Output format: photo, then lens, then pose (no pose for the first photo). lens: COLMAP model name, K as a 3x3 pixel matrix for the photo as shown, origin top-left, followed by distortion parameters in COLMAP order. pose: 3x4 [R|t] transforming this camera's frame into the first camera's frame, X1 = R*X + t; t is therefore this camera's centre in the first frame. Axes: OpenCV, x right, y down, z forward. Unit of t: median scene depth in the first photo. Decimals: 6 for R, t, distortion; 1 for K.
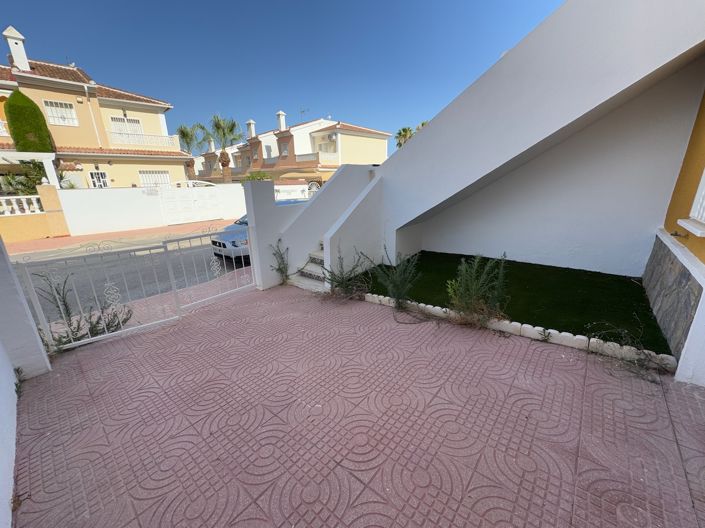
lens RADIAL K [[280.5, 0, 351.2], [0, 280.5, 262.3], [0, 0, 1]] dist [-0.006181, 0.000829]
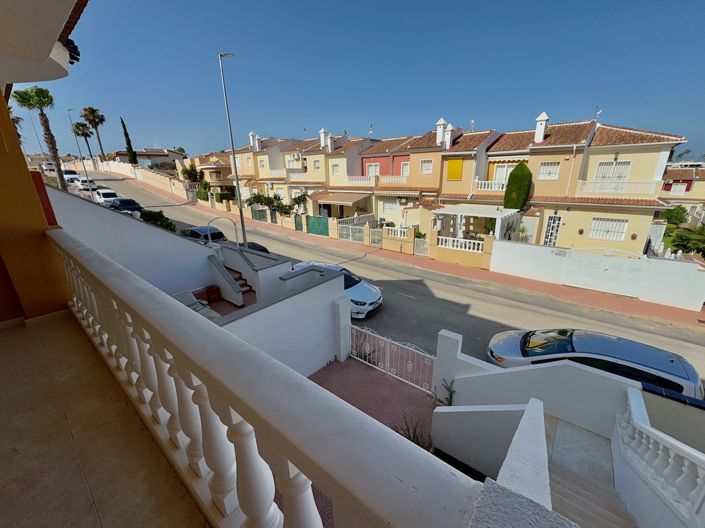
lens RADIAL K [[280.5, 0, 352.0], [0, 280.5, 263.4], [0, 0, 1]] dist [-0.006181, 0.000829]
pose [[0.027327, 0.317899, -0.947731, 0.141479], [-0.273377, 0.914319, 0.298809, -0.153644], [0.961519, 0.250922, 0.111891, 0.059789]]
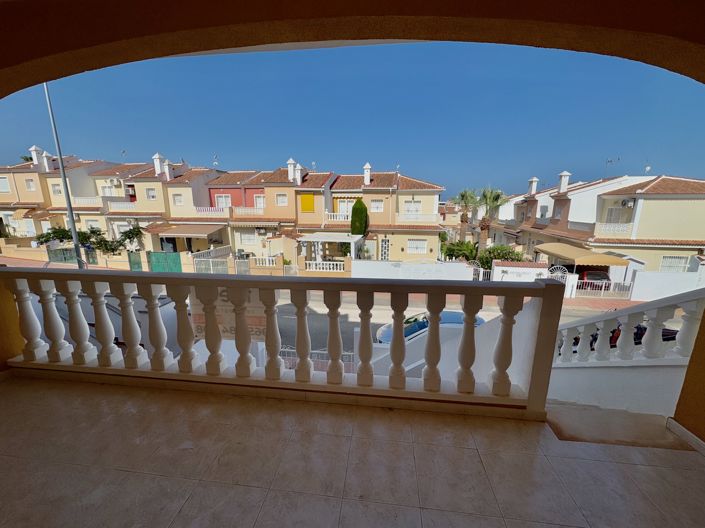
lens RADIAL K [[280.5, 0, 351.5], [0, 280.5, 263.6], [0, 0, 1]] dist [-0.006181, 0.000829]
pose [[0.553097, 0.188253, -0.811569, 0.163867], [-0.254692, 0.965706, 0.050431, -0.131452], [0.793231, 0.178807, 0.582076, -0.019074]]
